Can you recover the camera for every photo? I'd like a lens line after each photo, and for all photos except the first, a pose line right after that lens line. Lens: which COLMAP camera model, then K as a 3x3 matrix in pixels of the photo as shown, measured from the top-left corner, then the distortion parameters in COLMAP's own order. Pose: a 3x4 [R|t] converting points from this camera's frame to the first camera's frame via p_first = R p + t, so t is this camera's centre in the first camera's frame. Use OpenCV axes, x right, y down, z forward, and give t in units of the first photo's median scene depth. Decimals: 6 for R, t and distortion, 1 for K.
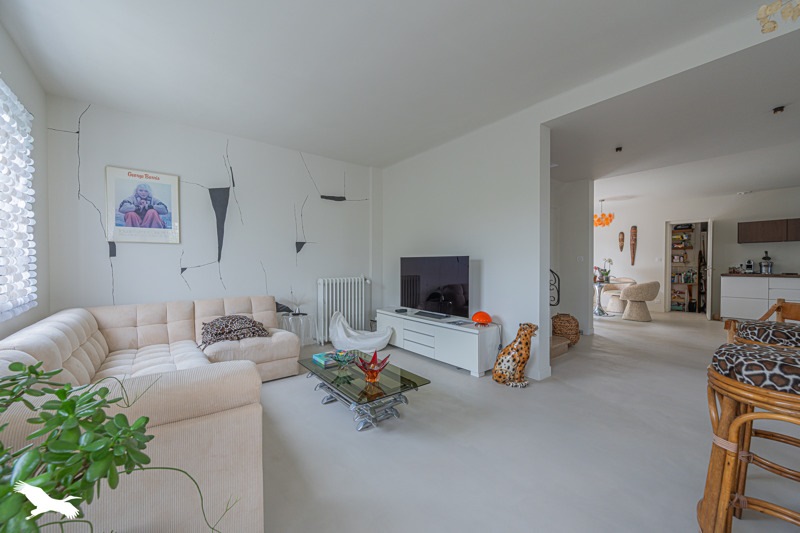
lens RADIAL K [[308.7, 0, 399.8], [0, 308.7, 269.6], [0, 0, 1]] dist [0.000409, 0.000008]
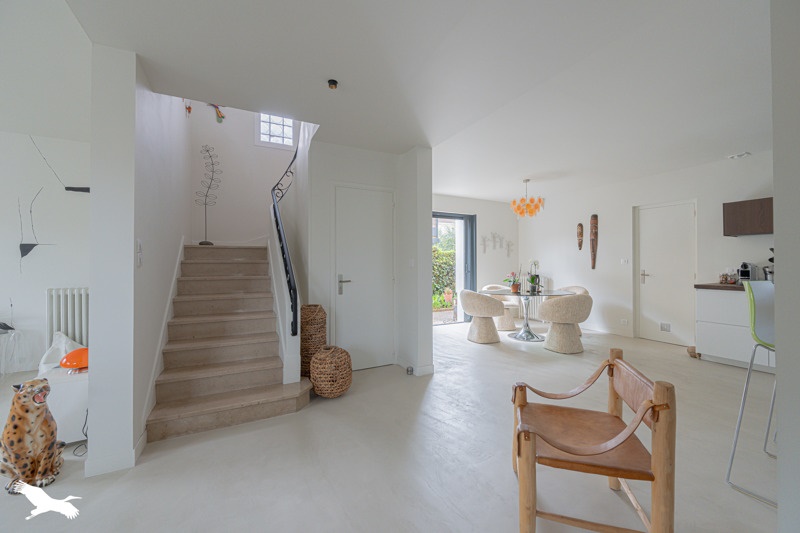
lens RADIAL K [[308.7, 0, 401.3], [0, 308.7, 264.1], [0, 0, 1]] dist [0.000409, 0.000008]
pose [[0.982819, -0.000886, -0.184572, 0.495894], [-0.001541, 0.999914, -0.013008, -0.017000], [0.184568, 0.013069, 0.982733, 0.232782]]
